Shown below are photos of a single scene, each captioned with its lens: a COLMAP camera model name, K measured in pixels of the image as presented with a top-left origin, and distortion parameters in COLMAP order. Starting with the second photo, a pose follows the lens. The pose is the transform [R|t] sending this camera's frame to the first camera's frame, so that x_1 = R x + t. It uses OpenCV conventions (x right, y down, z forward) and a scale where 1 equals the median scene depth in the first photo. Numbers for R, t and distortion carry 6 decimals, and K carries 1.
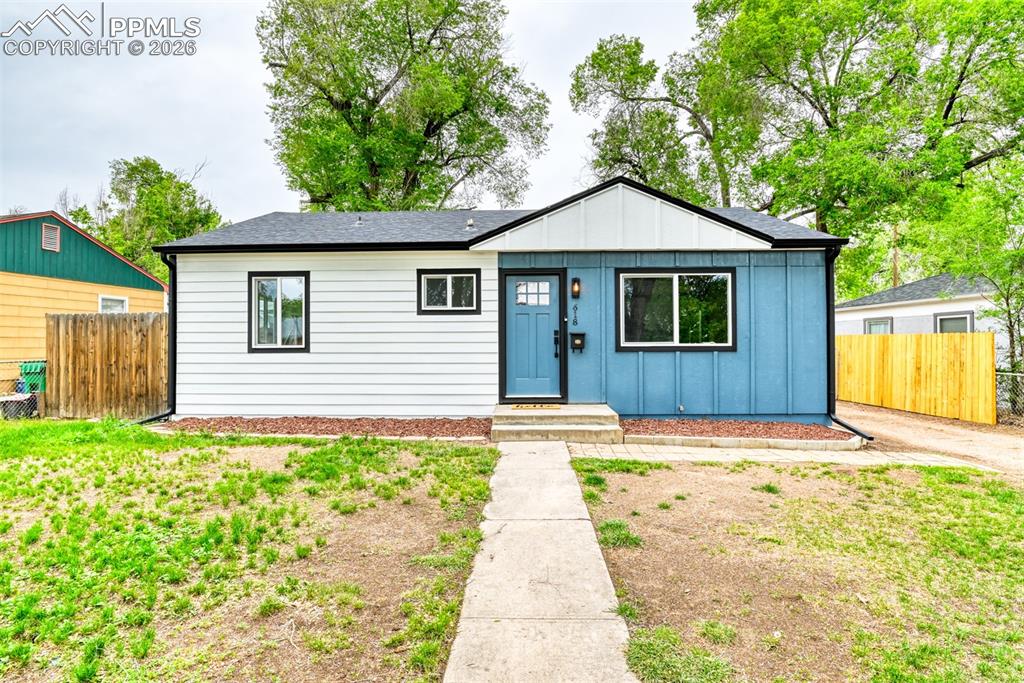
lens RADIAL K [[503.3, 0, 512.0], [0, 503.3, 341.5], [0, 0, 1]] dist [-0.026776, -0.000615]
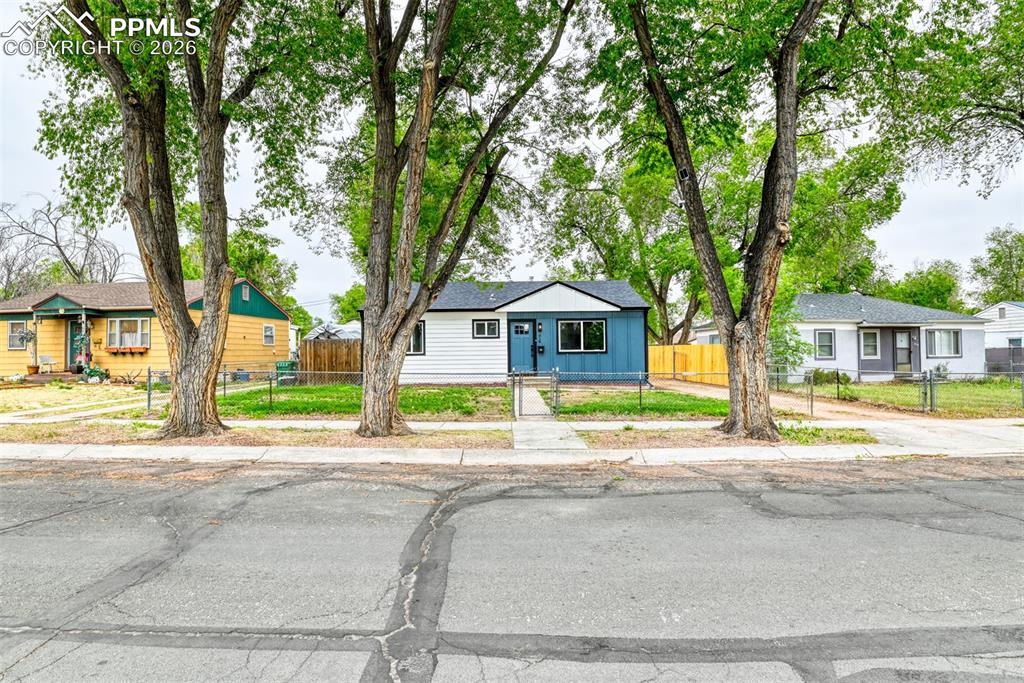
lens RADIAL K [[503.3, 0, 512.0], [0, 503.3, 341.5], [0, 0, 1]] dist [-0.026776, -0.000615]
pose [[0.998595, -0.006807, 0.052554, -0.127807], [0.007708, 0.999826, -0.016968, 0.000125], [-0.052429, 0.017349, 0.998474, -1.337408]]
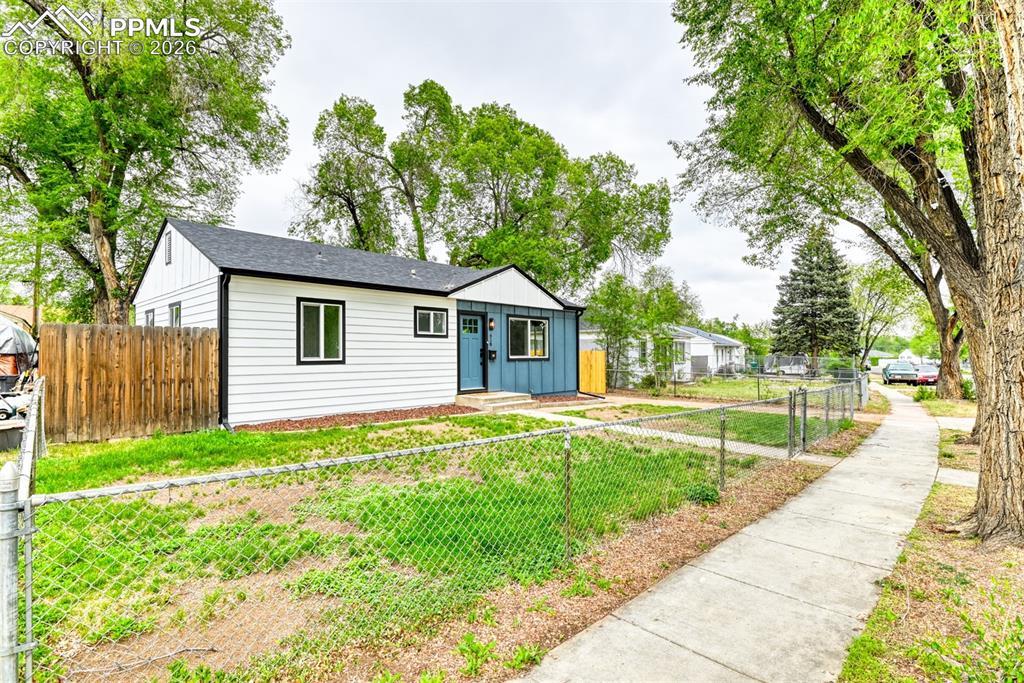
lens RADIAL K [[503.3, 0, 512.0], [0, 503.3, 341.5], [0, 0, 1]] dist [-0.026776, -0.000615]
pose [[0.651710, 0.020427, 0.758193, -1.110914], [-0.010359, 0.999784, -0.018032, -0.017165], [-0.758398, 0.003897, 0.651781, -0.168854]]
